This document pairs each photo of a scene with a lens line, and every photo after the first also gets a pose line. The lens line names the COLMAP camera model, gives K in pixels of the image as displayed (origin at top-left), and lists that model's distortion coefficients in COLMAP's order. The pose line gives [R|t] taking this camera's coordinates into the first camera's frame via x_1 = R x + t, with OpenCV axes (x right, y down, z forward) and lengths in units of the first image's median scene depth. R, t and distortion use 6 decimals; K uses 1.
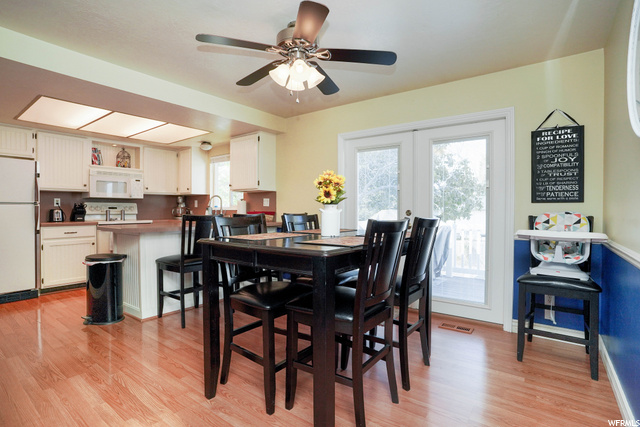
lens RADIAL K [[318.8, 0, 318.4], [0, 318.8, 210.1], [0, 0, 1]] dist [-0.077799, 0.034200]
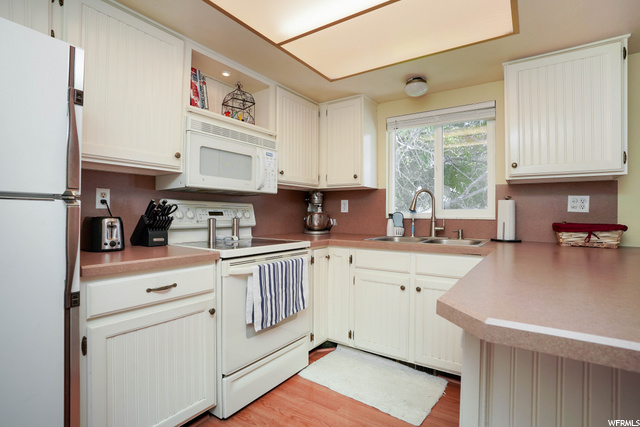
lens RADIAL K [[318.8, 0, 318.4], [0, 318.8, 210.1], [0, 0, 1]] dist [-0.077799, 0.034200]
pose [[0.999165, 0.006291, 0.040380, -0.589796], [-0.005756, 0.999894, -0.013354, -0.007192], [-0.040460, 0.013110, 0.999095, 0.592476]]
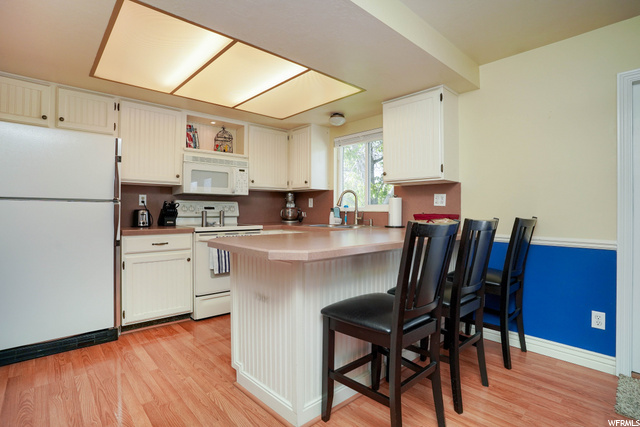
lens RADIAL K [[321.8, 0, 317.0], [0, 321.8, 203.5], [0, 0, 1]] dist [-0.080526, 0.036545]
pose [[0.981557, -0.000303, -0.191169, -0.297417], [-0.003691, 0.999782, -0.020535, -0.003182], [0.191133, 0.020862, 0.981342, 0.339263]]
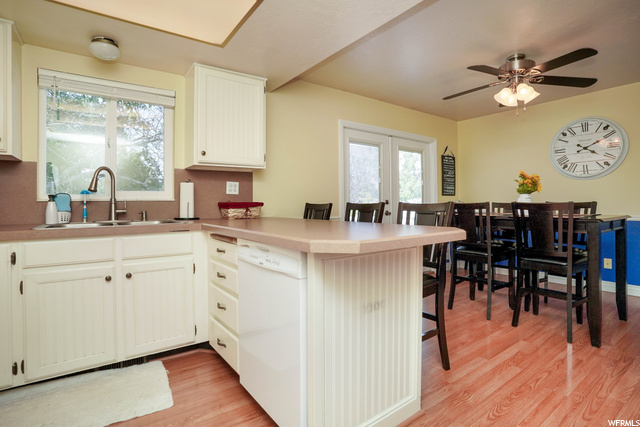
lens RADIAL K [[321.8, 0, 317.0], [0, 321.8, 203.5], [0, 0, 1]] dist [-0.080526, 0.036545]
pose [[0.296510, -0.003884, 0.955022, -0.751510], [0.010317, 0.999946, 0.000863, 0.007873], [-0.954974, 0.009597, 0.296534, 0.684719]]
